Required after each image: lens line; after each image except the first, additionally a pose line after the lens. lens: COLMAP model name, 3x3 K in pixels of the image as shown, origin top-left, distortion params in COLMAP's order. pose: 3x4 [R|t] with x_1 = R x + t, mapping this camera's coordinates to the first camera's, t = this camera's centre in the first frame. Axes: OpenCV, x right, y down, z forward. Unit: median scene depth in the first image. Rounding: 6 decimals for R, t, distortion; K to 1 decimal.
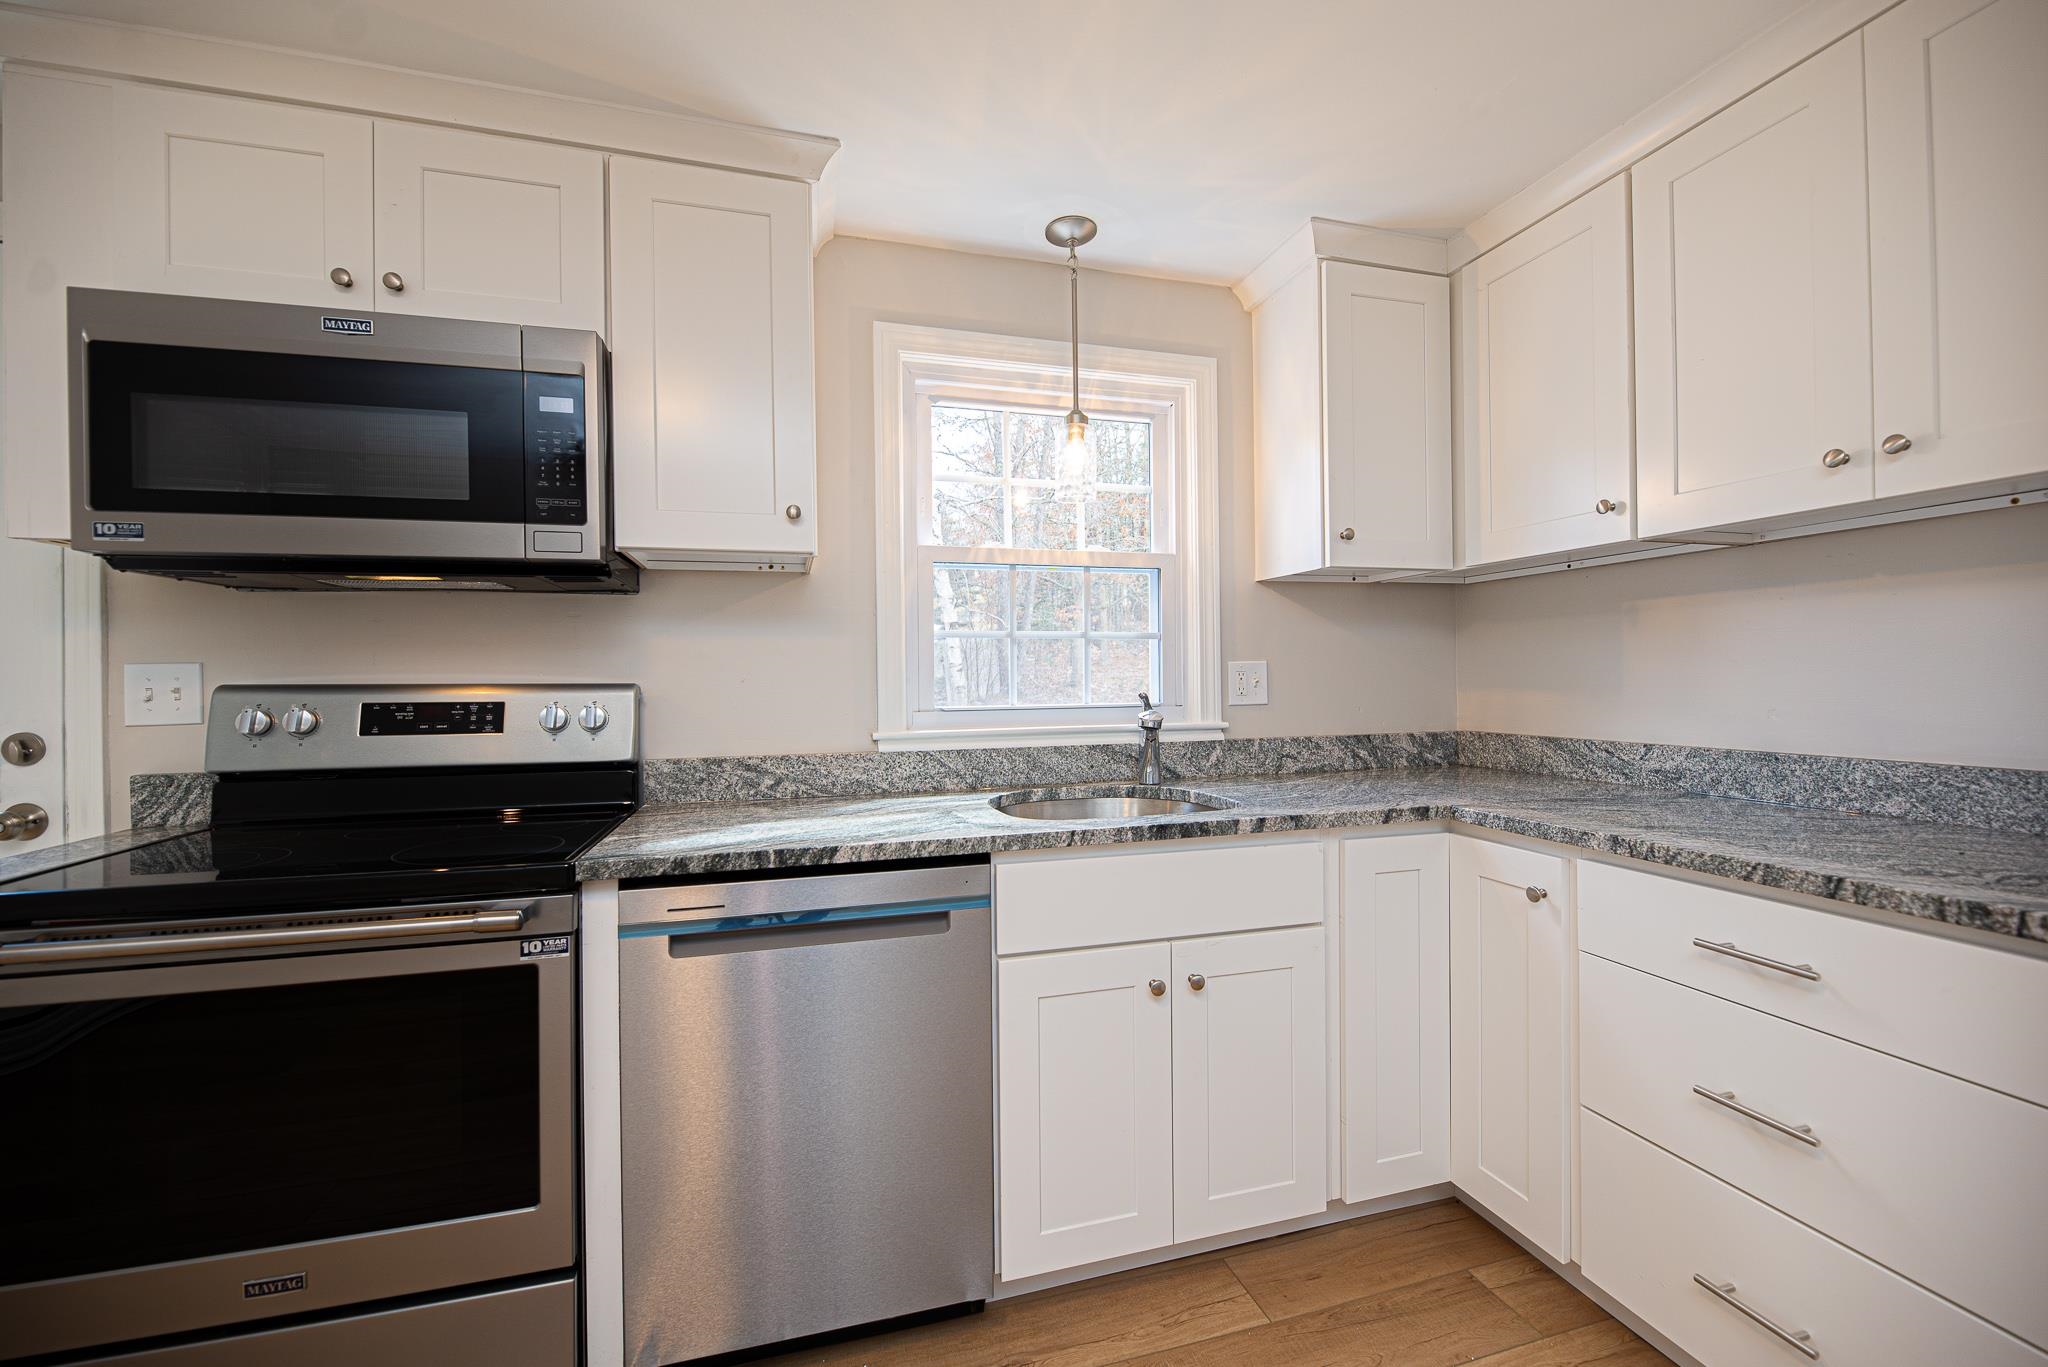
lens RADIAL K [[823.5, 0, 1022.8], [0, 823.5, 677.1], [0, 0, 1]] dist [-0.000600, -0.003478]
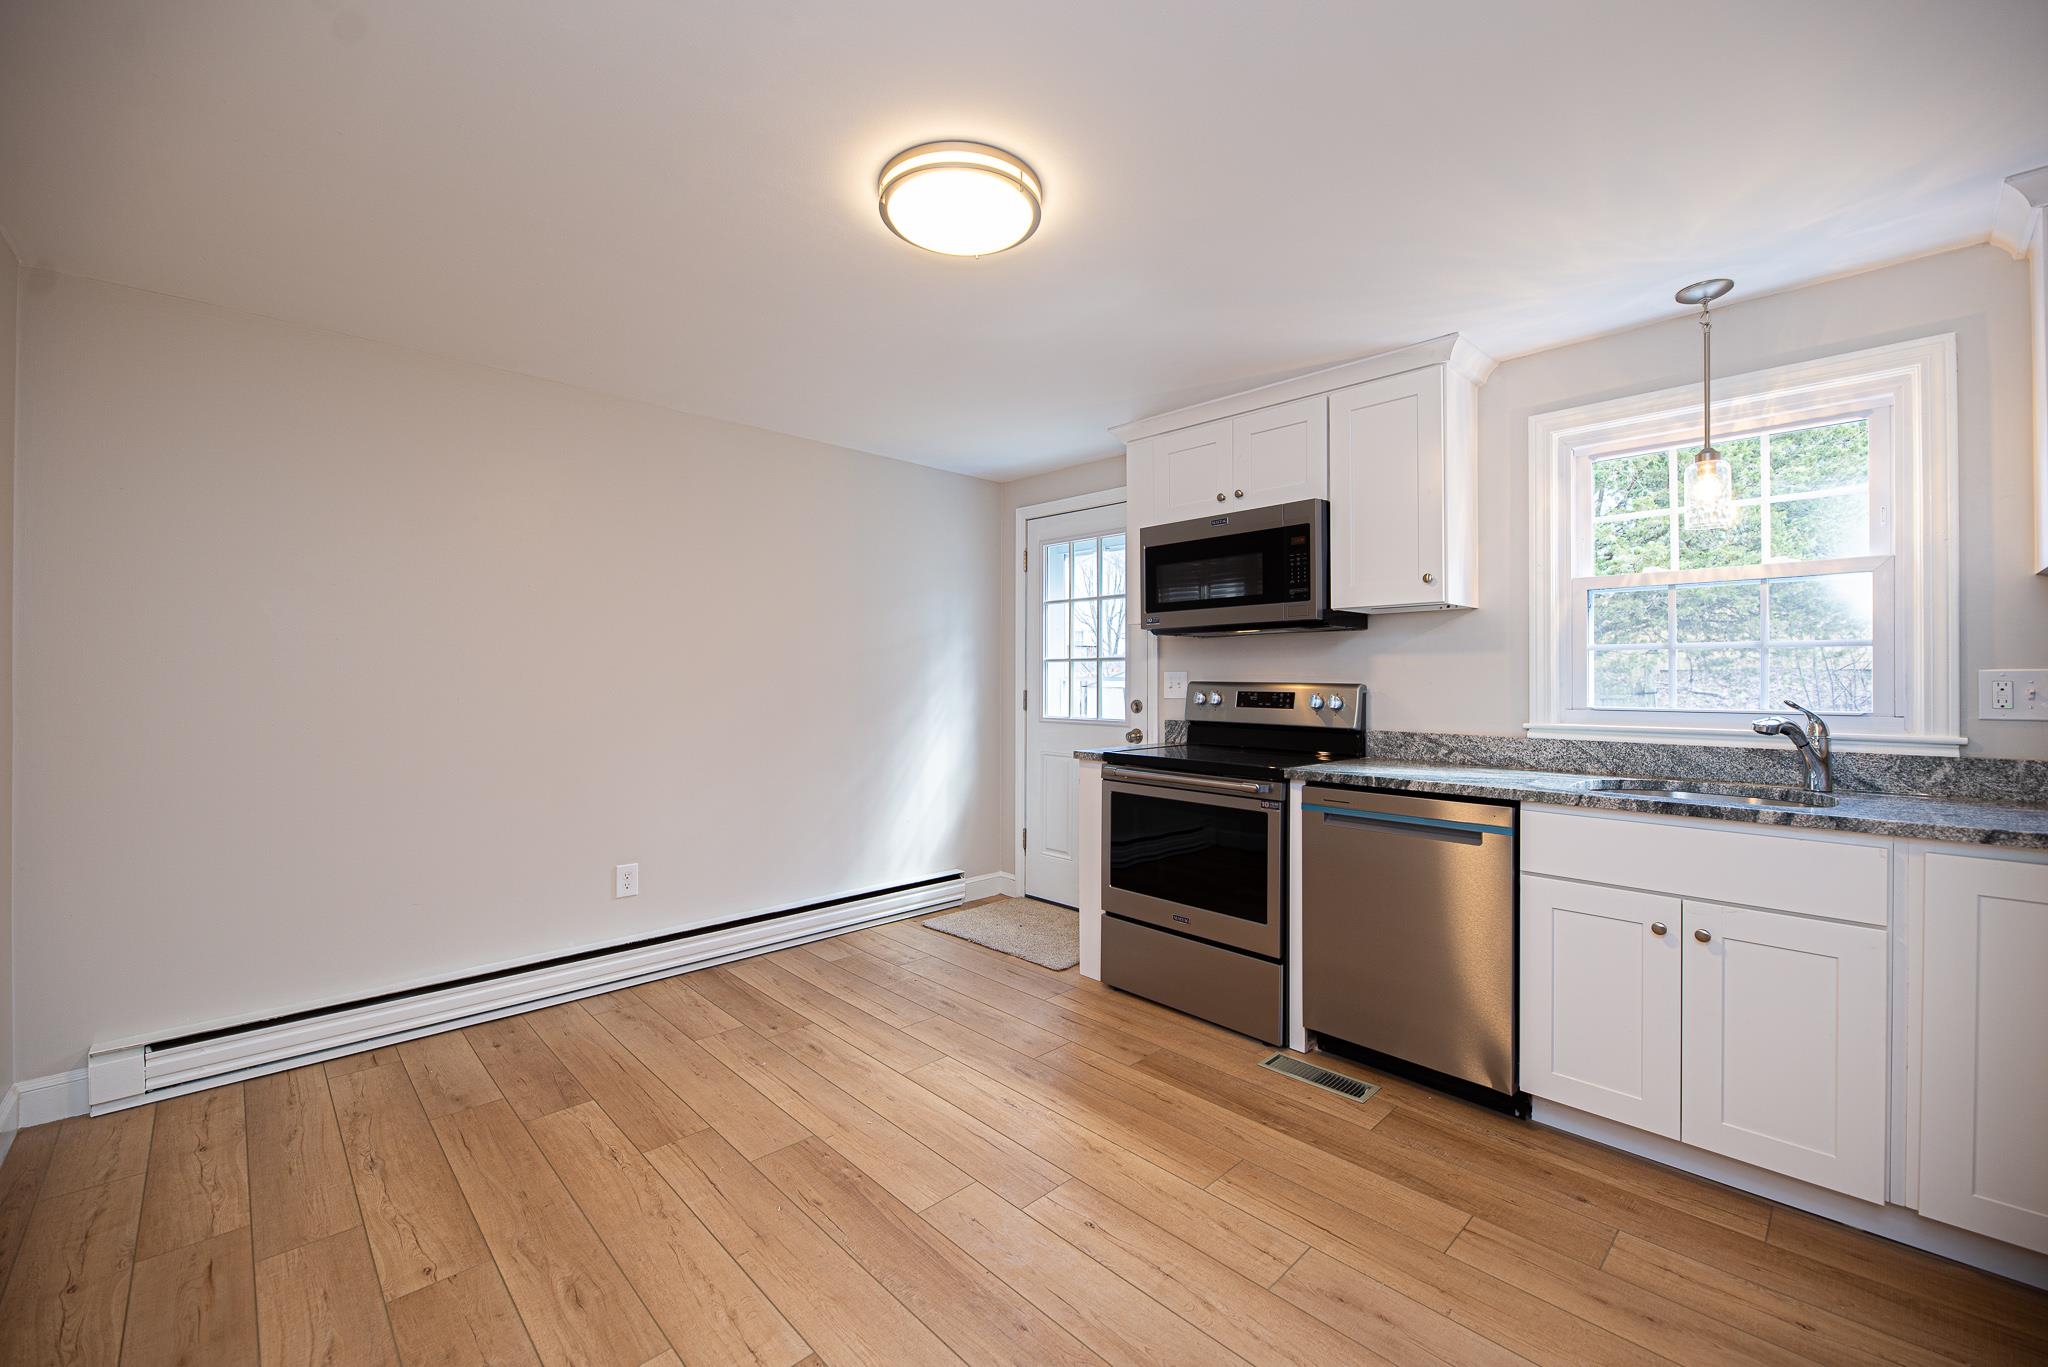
lens RADIAL K [[823.5, 0, 1019.6], [0, 823.5, 679.2], [0, 0, 1]] dist [-0.000600, -0.003478]
pose [[0.463556, 0.012073, -0.885986, 0.650467], [-0.005281, 0.999927, 0.010862, -0.015069], [0.886052, -0.000356, 0.463586, -0.370866]]
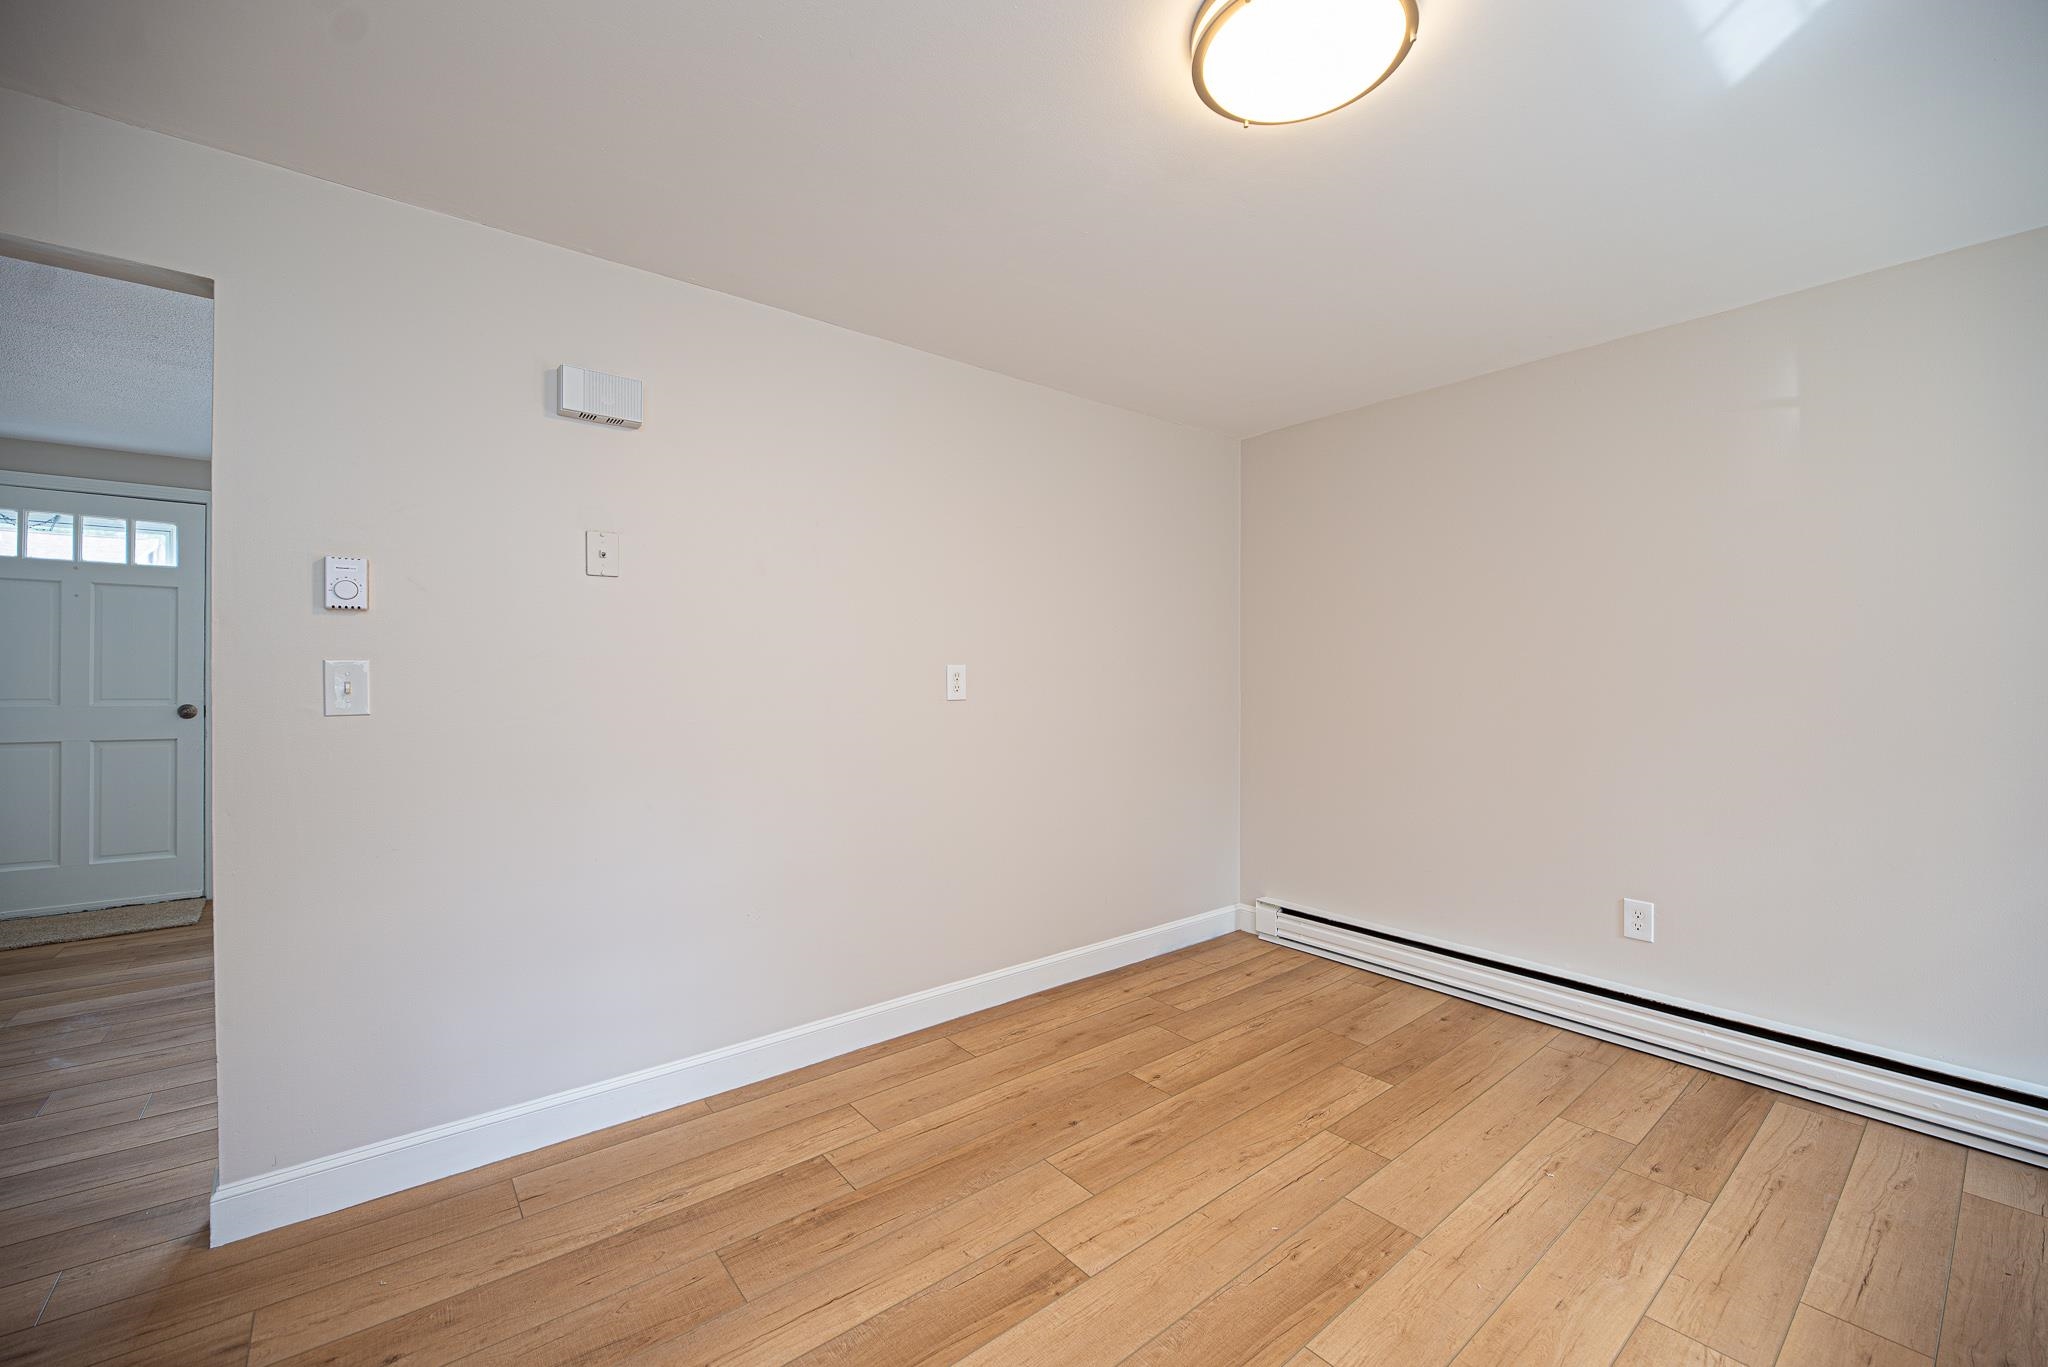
lens RADIAL K [[823.5, 0, 1024.9], [0, 823.5, 679.6], [0, 0, 1]] dist [-0.000600, -0.003478]
pose [[-0.922928, 0.010147, -0.384838, 0.278327], [0.007496, 0.999937, 0.008388, -0.005594], [0.384899, 0.004857, -0.922946, 0.564351]]
